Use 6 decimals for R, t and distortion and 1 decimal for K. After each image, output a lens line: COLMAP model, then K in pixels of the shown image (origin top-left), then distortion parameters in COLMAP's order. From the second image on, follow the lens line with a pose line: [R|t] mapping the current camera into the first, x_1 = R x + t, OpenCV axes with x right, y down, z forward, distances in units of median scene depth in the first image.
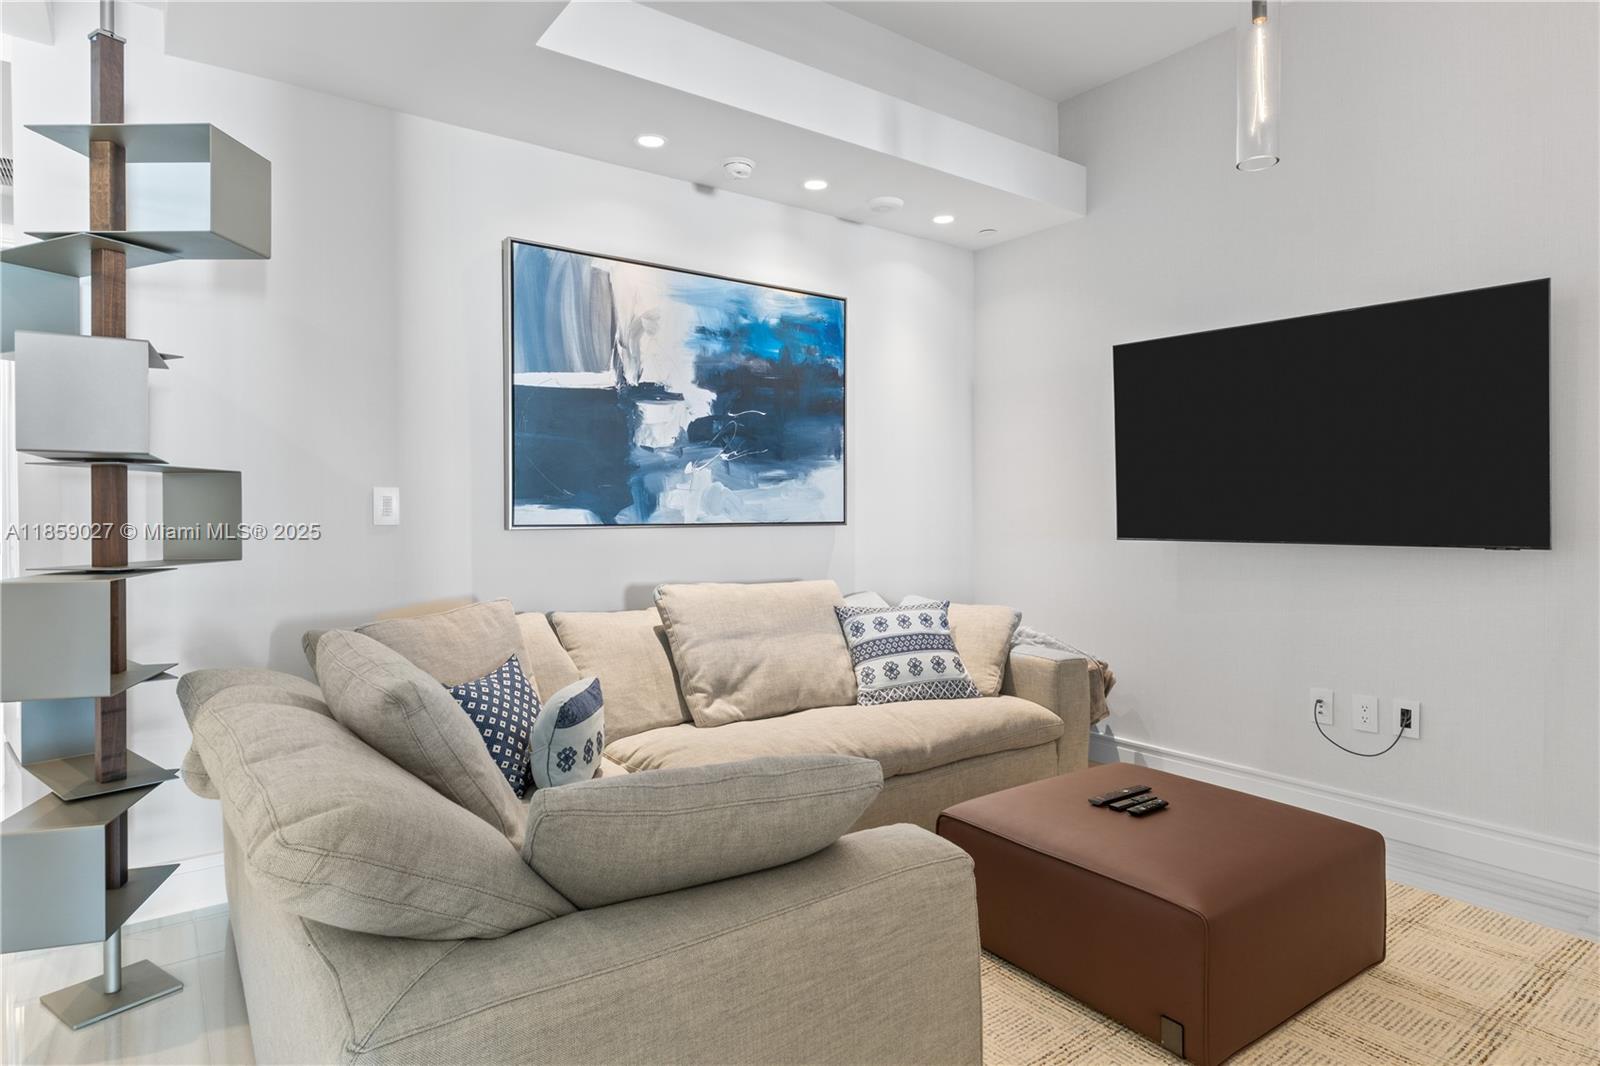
lens RADIAL K [[895.9, 0, 803.2], [0, 895.9, 530.6], [0, 0, 1]] dist [-0.001586, 0.001516]
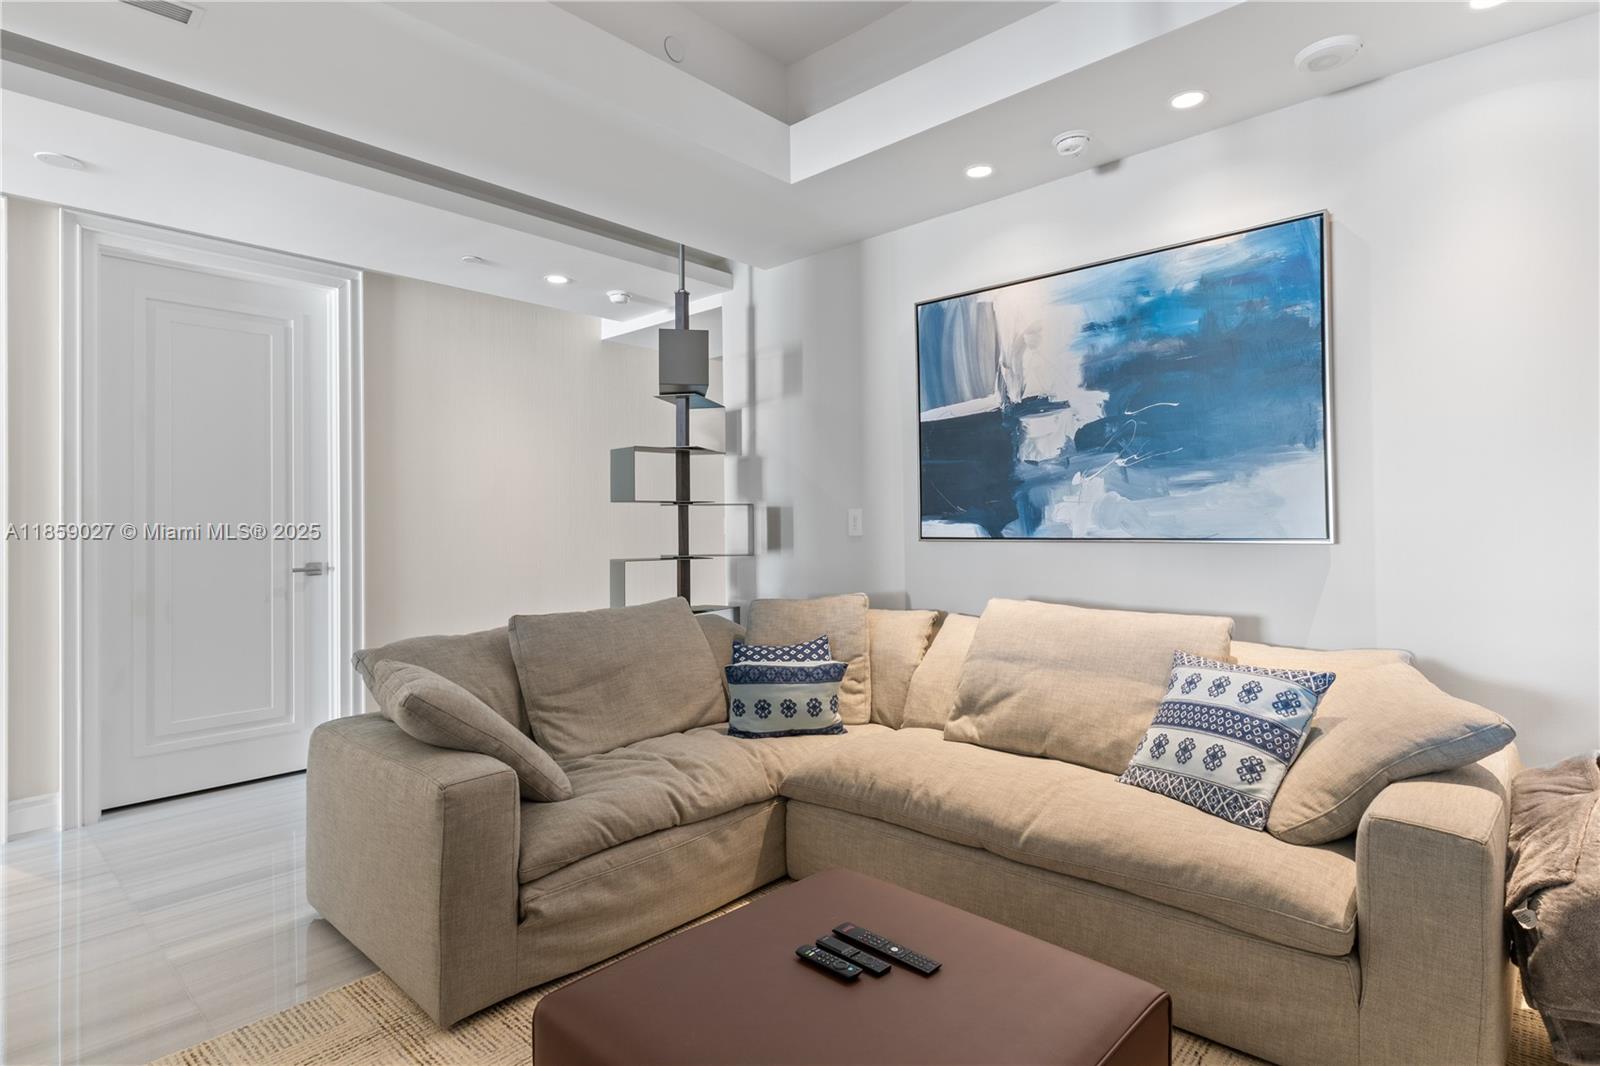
lens RADIAL K [[815.3, 0, 803.2], [0, 815.3, 524.3], [0, 0, 1]] dist [0.000849, -0.002036]
pose [[0.187603, -0.001019, -0.982244, 0.667292], [-0.013886, 0.999897, -0.003690, -0.015558], [0.982147, 0.014332, 0.187569, 0.574655]]
